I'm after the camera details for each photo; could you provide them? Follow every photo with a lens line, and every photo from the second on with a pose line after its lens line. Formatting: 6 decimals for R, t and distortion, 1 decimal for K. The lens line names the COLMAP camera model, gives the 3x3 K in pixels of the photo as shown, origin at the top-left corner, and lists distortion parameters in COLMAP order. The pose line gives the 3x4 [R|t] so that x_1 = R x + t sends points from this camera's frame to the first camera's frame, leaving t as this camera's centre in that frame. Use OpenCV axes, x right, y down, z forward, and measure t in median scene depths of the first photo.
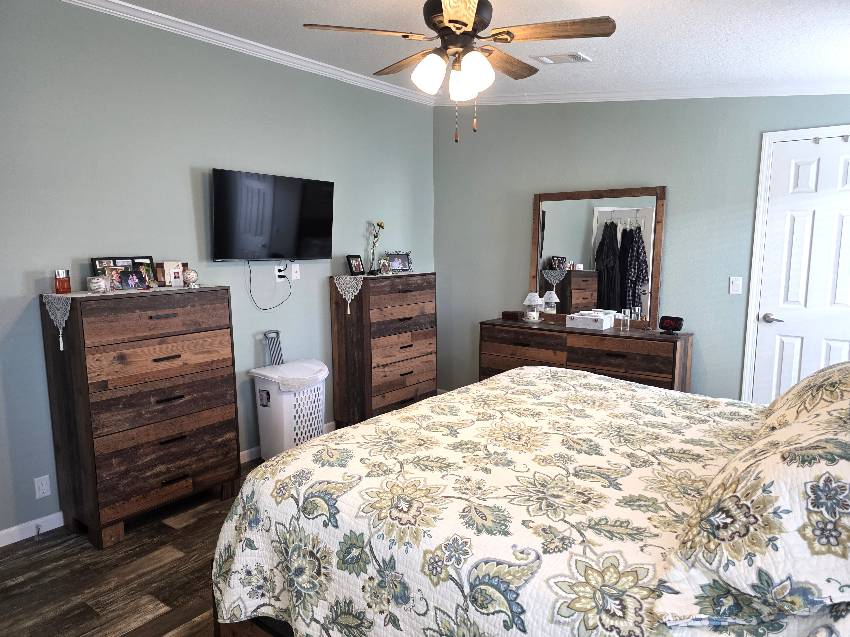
lens RADIAL K [[583.8, 0, 425.0], [0, 583.8, 318.5], [0, 0, 1]] dist [0.033417, -0.006242]
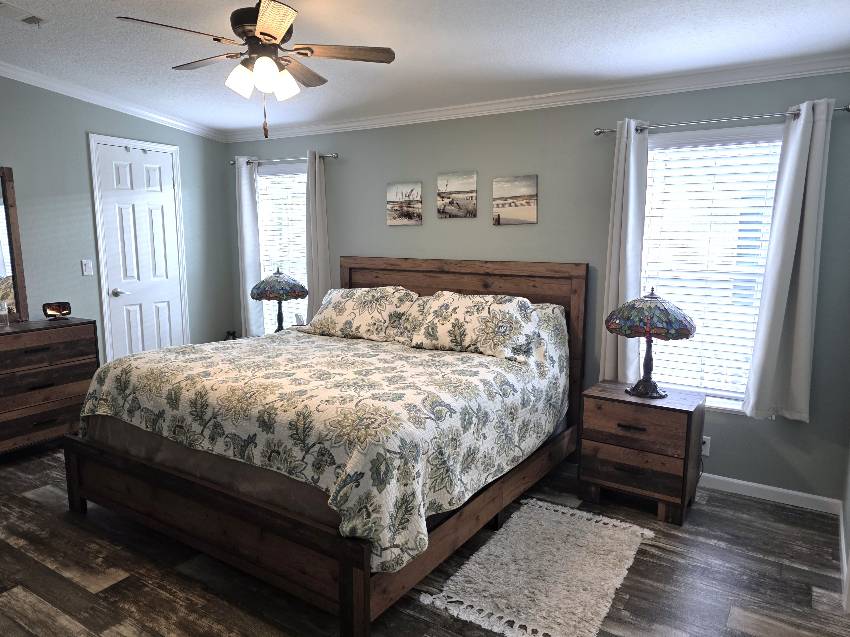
lens RADIAL K [[583.8, 0, 425.0], [0, 583.8, 318.5], [0, 0, 1]] dist [0.033417, -0.006242]
pose [[-0.064873, -0.148433, 0.986792, -1.184996], [0.130420, 0.979132, 0.155854, -0.098689], [-0.989334, 0.138809, -0.044160, 0.813210]]
